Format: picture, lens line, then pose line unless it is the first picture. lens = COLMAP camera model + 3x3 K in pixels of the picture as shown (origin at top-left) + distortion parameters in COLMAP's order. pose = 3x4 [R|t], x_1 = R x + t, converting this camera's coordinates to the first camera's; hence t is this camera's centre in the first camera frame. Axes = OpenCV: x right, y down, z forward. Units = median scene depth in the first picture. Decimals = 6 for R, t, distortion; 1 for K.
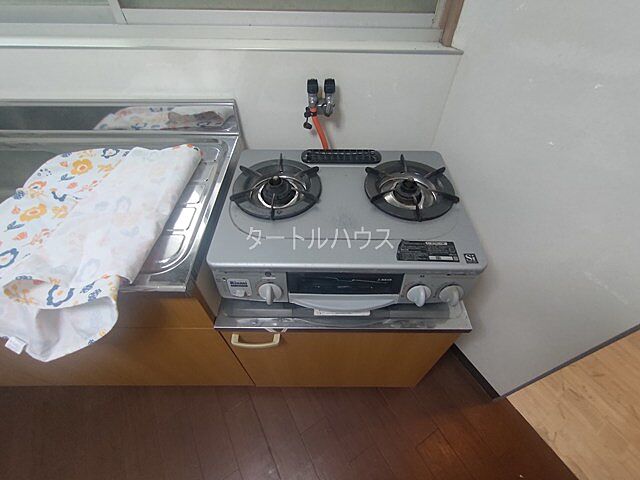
lens RADIAL K [[284.0, 0, 322.4], [0, 284.0, 239.1], [0, 0, 1]] dist [-0.000038, -0.000815]
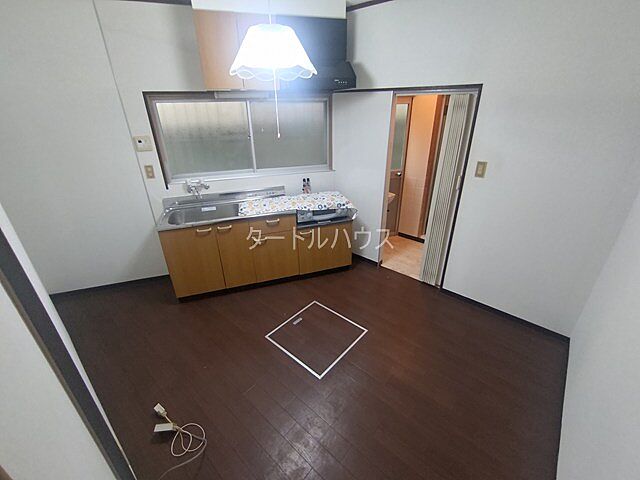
lens RADIAL K [[284.0, 0, 319.8], [0, 284.0, 239.0], [0, 0, 1]] dist [-0.000038, -0.000815]
pose [[0.951432, -0.148788, 0.269517, -1.084430], [0.243347, 0.899710, -0.362359, 1.843669], [-0.188572, 0.410346, 0.892220, -2.460679]]
